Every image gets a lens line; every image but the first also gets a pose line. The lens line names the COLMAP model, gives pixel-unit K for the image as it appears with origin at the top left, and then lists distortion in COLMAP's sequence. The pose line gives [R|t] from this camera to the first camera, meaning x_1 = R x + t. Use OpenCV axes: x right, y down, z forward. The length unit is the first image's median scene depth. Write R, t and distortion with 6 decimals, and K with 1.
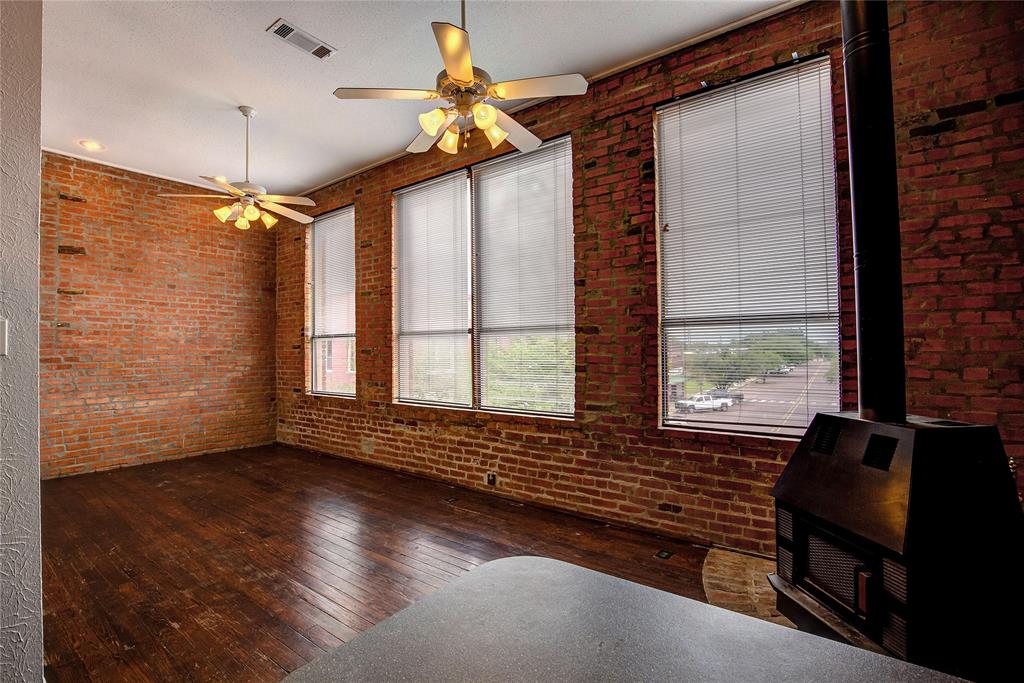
lens RADIAL K [[475.5, 0, 507.8], [0, 475.5, 343.2], [0, 0, 1]] dist [-0.025053, 0.003178]
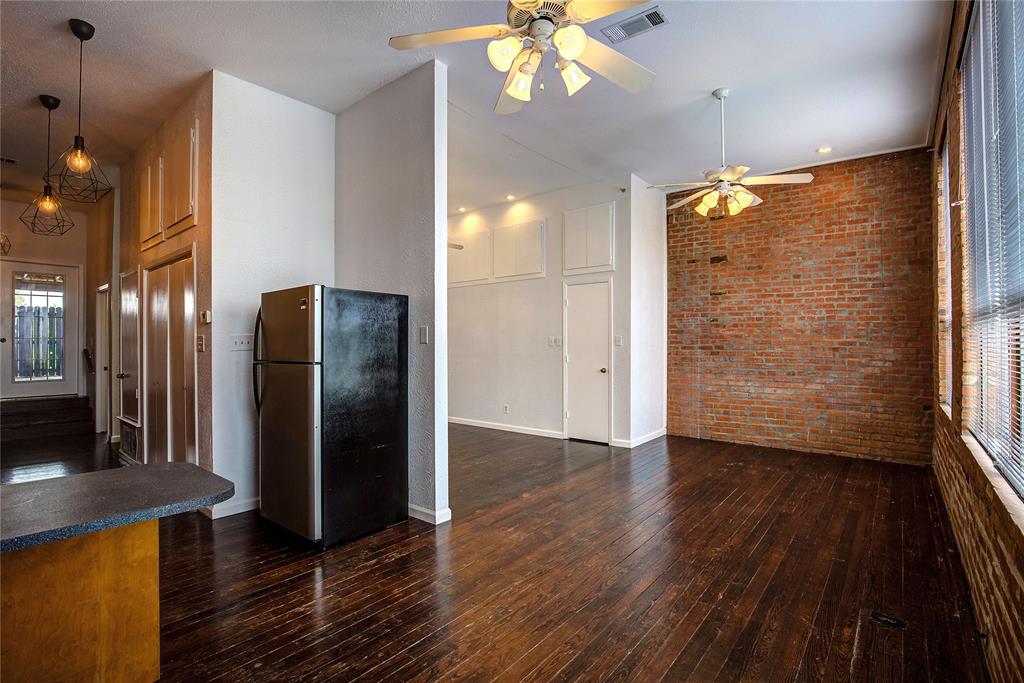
lens RADIAL K [[475.5, 0, 505.0], [0, 475.5, 340.7], [0, 0, 1]] dist [-0.025053, 0.003178]
pose [[-0.035019, 0.007606, -0.999358, 0.322735], [0.008644, 0.999936, 0.007308, 0.002575], [0.999349, -0.008382, -0.035083, 0.444252]]
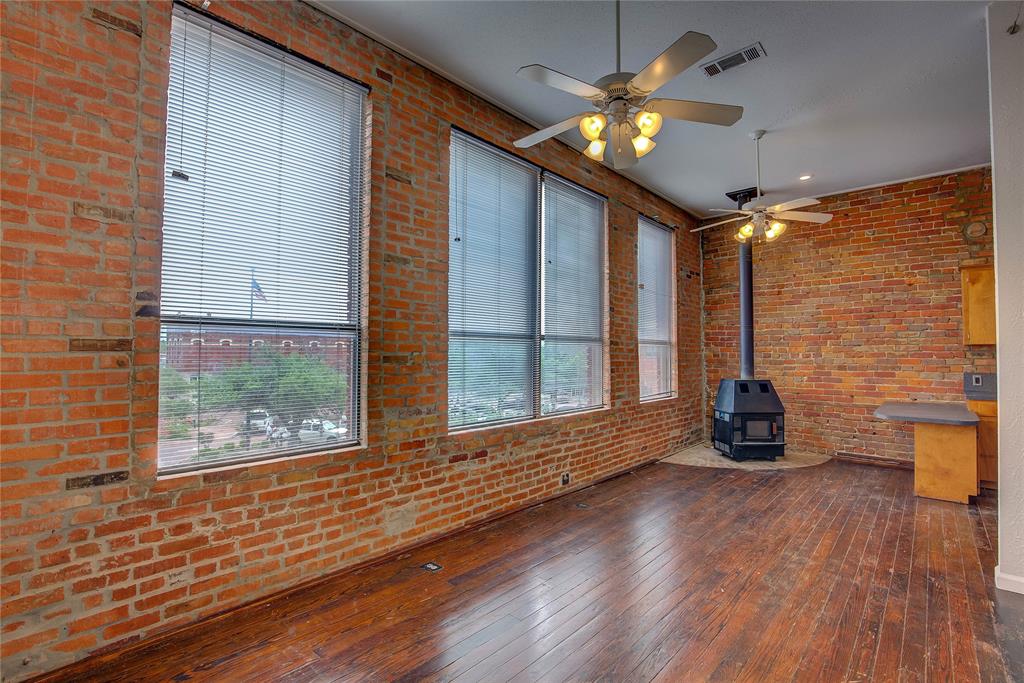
lens RADIAL K [[475.5, 0, 517.7], [0, 475.5, 343.4], [0, 0, 1]] dist [-0.025053, 0.003178]
pose [[0.066772, 0.035427, 0.997139, -0.887264], [-0.012767, 0.999318, -0.034650, 0.017436], [-0.997687, -0.010417, 0.067179, 0.830251]]
